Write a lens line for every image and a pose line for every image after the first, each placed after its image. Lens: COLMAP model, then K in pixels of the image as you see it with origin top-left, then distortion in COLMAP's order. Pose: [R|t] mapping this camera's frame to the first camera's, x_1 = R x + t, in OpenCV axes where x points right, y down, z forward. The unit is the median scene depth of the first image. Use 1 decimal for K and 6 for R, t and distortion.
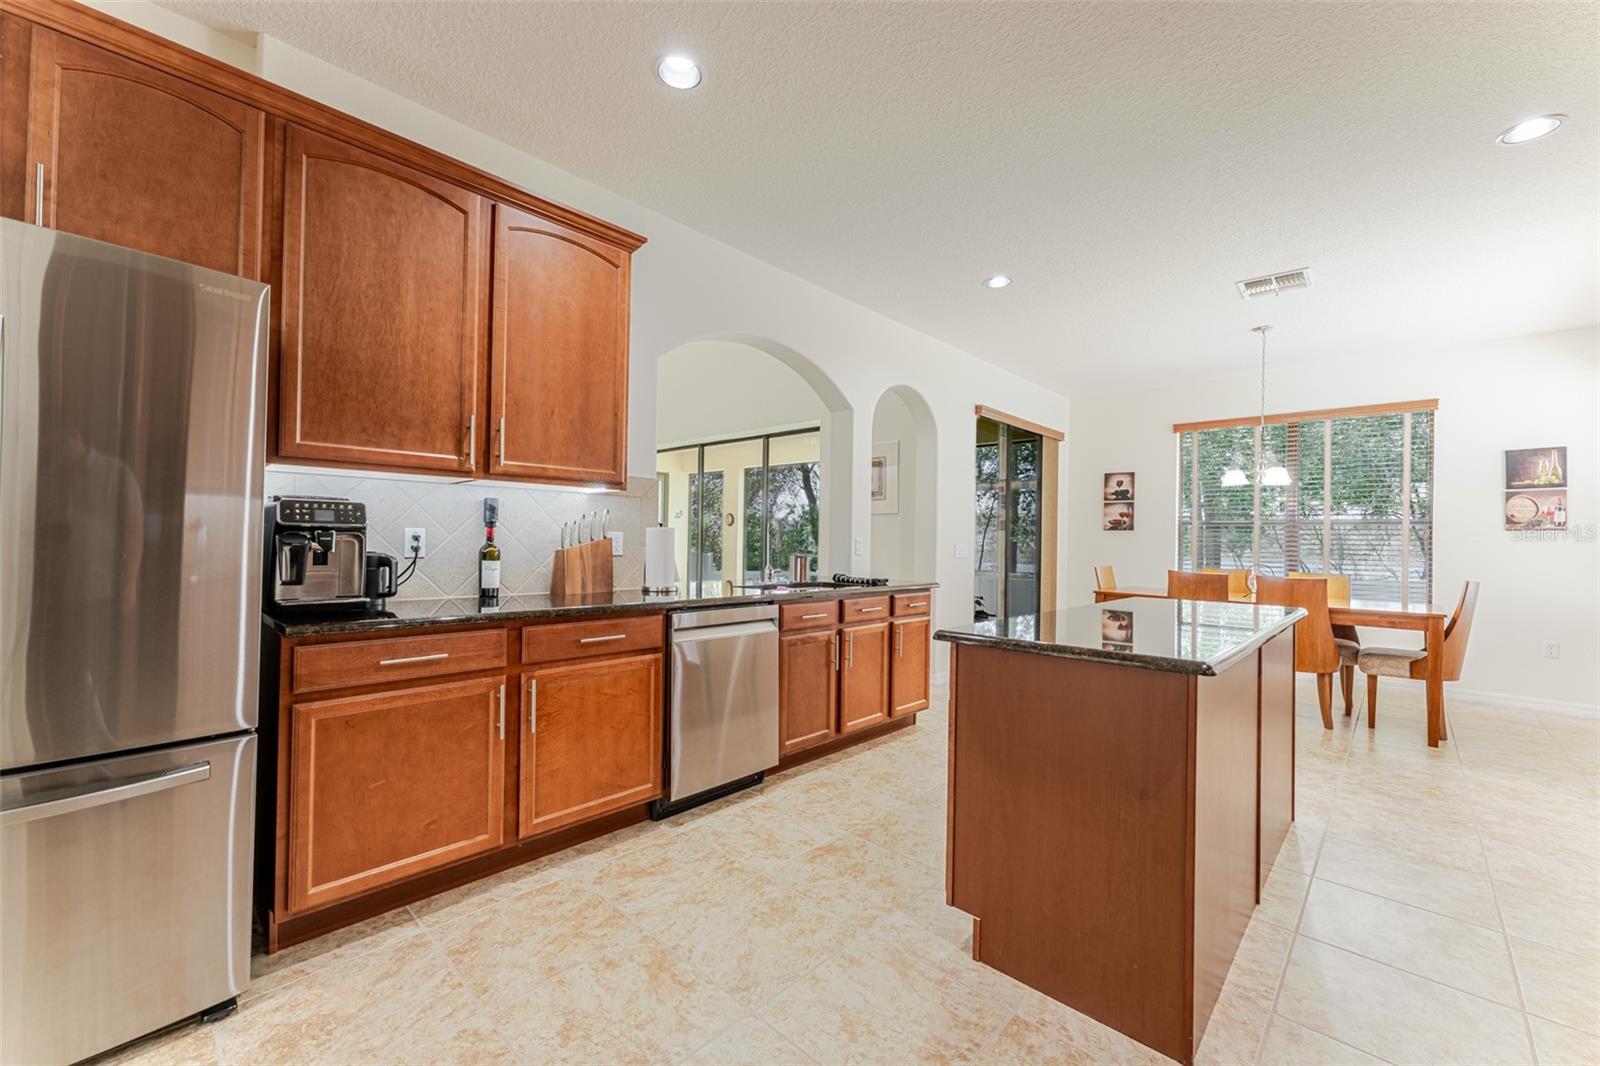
lens RADIAL K [[637.8, 0, 800.0], [0, 637.8, 533.0], [0, 0, 1]] dist [0.000867, 0.000166]
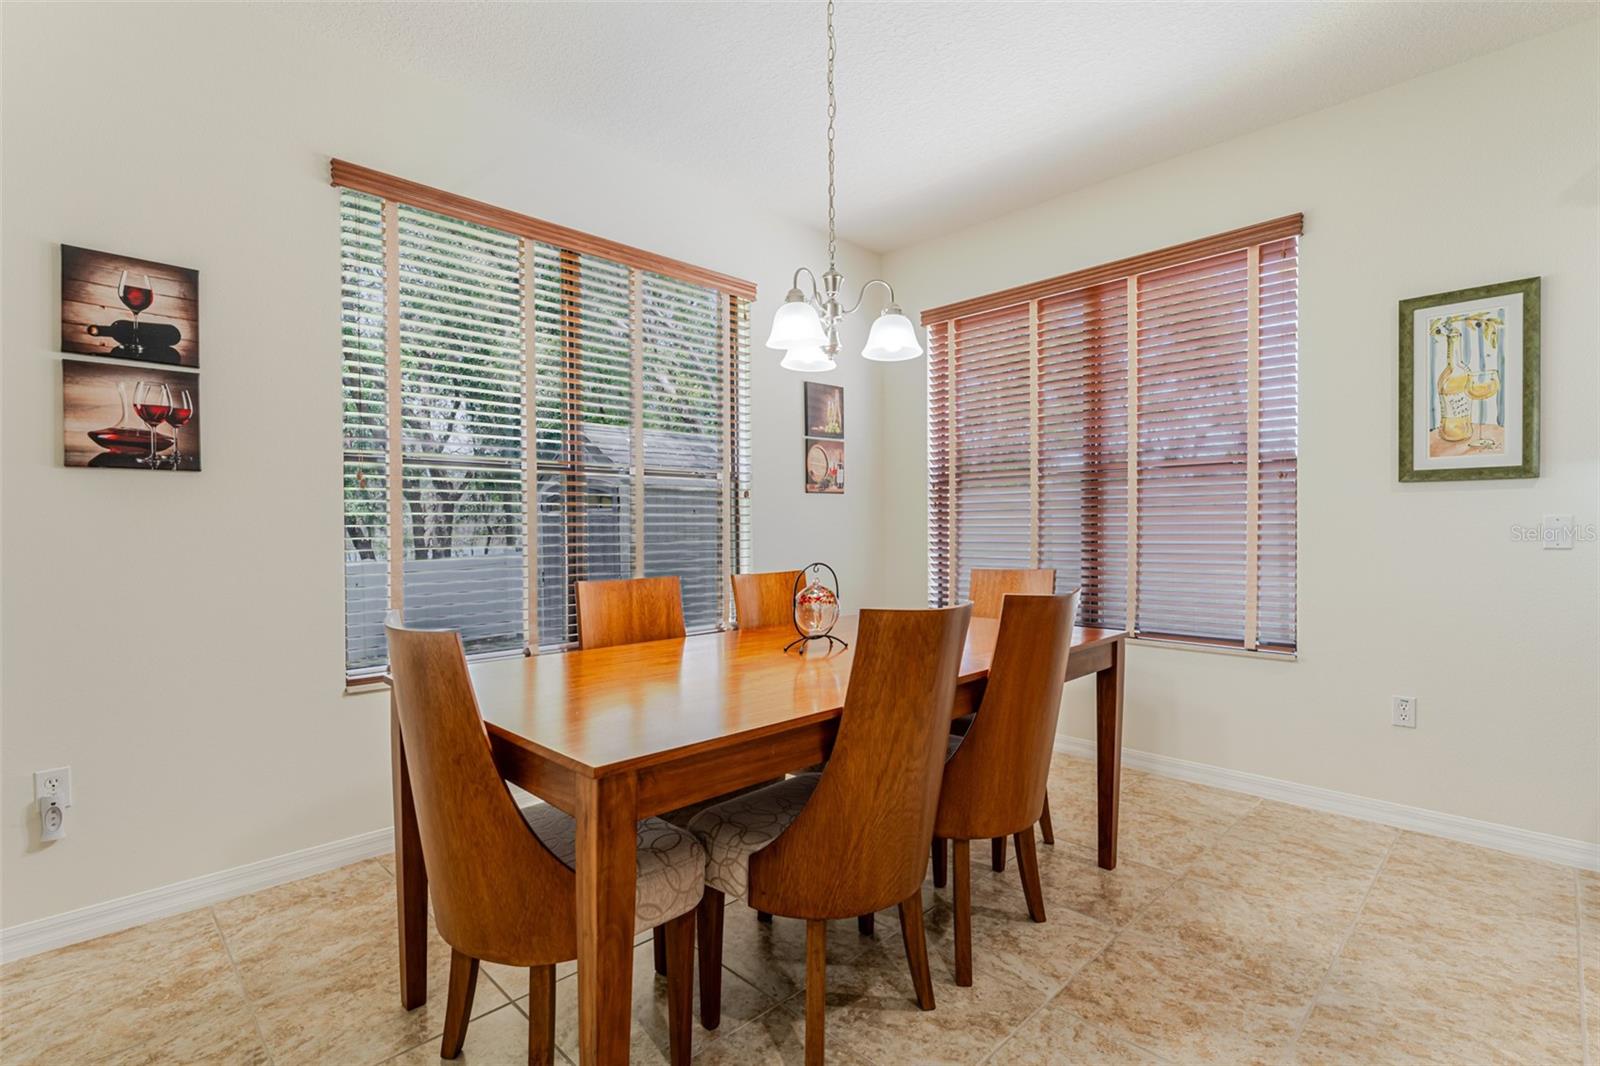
lens RADIAL K [[738.4, 0, 806.7], [0, 738.4, 543.2], [0, 0, 1]] dist [-0.017683, -0.000197]
pose [[0.025929, -0.040899, 0.998827, 0.277624], [-0.004254, 0.999149, 0.041023, 0.019425], [-0.999655, -0.005312, 0.025732, 1.011501]]
